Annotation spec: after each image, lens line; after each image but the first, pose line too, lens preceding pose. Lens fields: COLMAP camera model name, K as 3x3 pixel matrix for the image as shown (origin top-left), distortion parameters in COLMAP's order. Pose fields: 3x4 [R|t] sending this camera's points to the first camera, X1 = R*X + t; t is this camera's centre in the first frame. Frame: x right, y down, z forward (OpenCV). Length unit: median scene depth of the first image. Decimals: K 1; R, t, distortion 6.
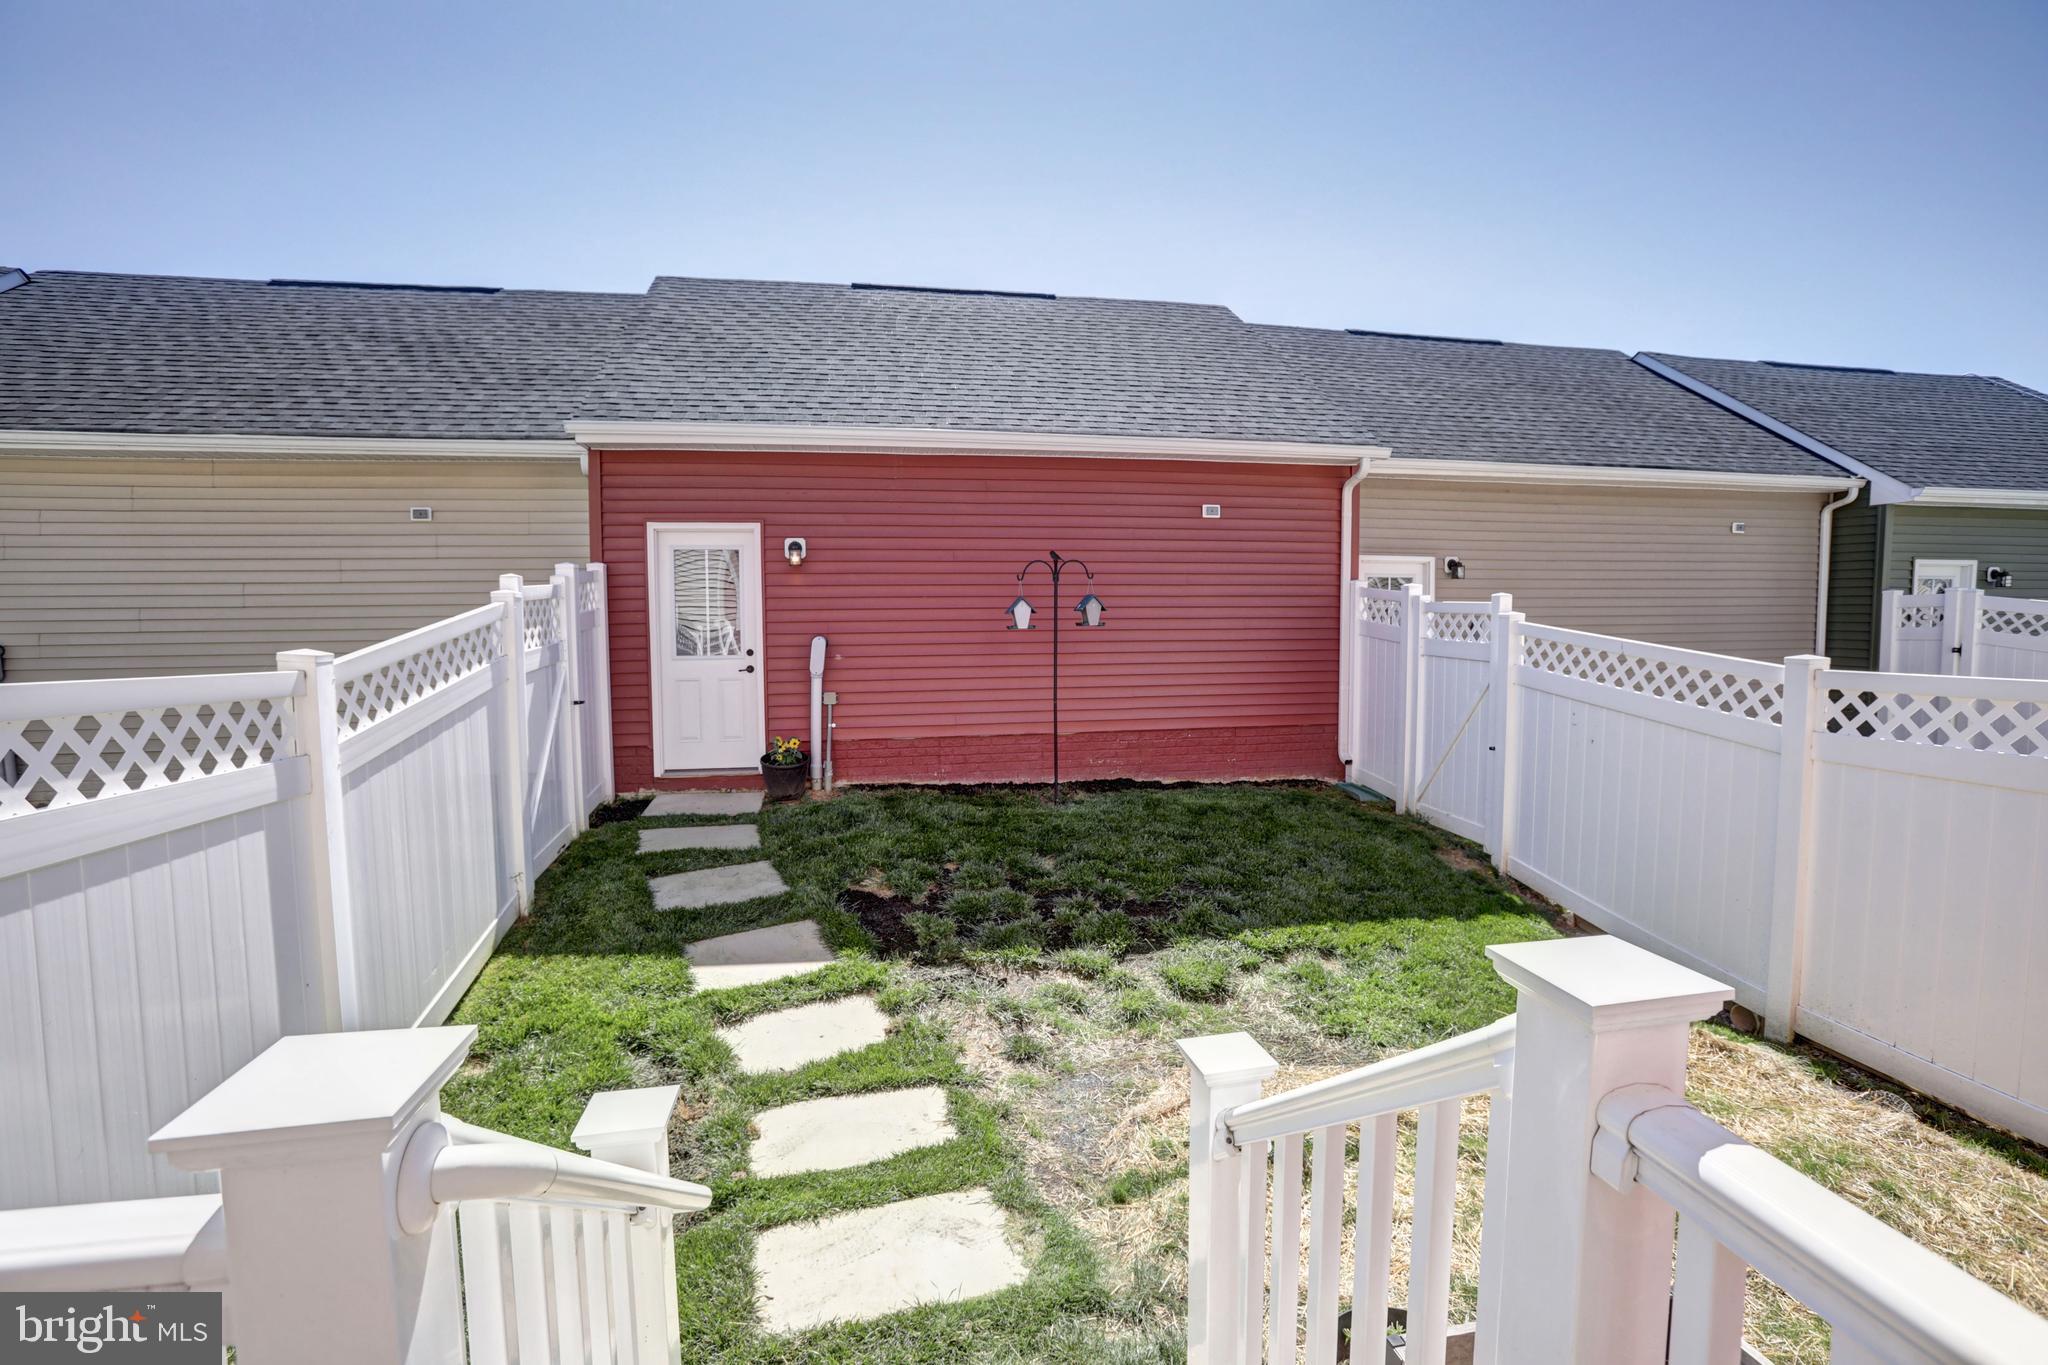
lens RADIAL K [[953.7, 0, 1024.0], [0, 953.7, 682.5], [0, 0, 1]] dist [-0.012908, -0.000315]
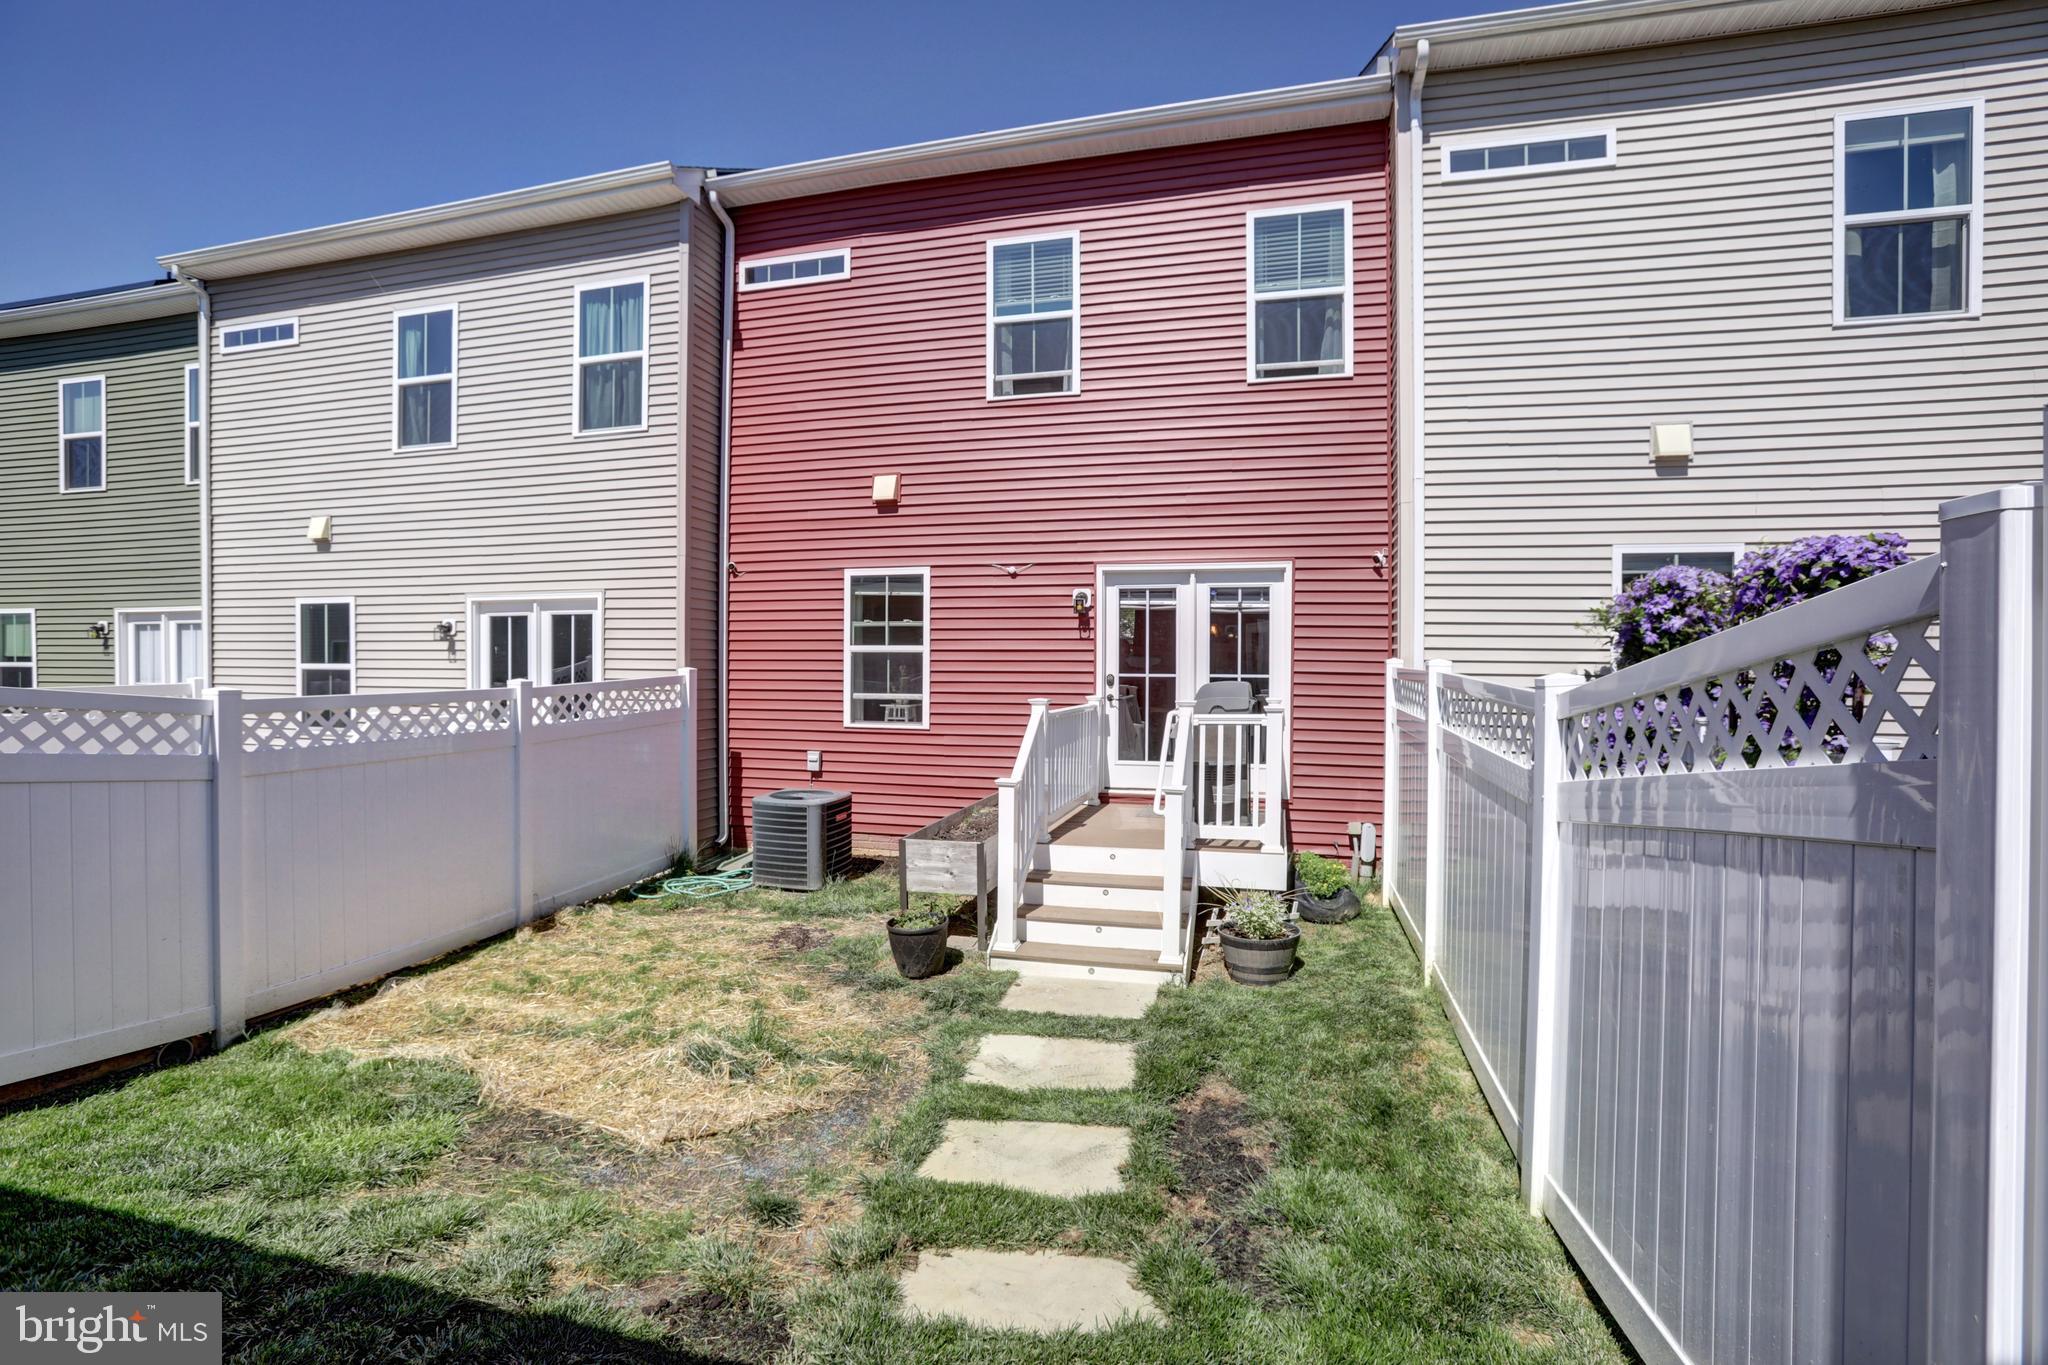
lens RADIAL K [[953.7, 0, 1024.0], [0, 953.7, 682.5], [0, 0, 1]] dist [-0.012908, -0.000315]
pose [[-0.907518, 0.002185, 0.420008, -0.587576], [0.034758, 0.996947, 0.069914, -0.091204], [-0.418573, 0.078047, -0.904823, 1.841398]]
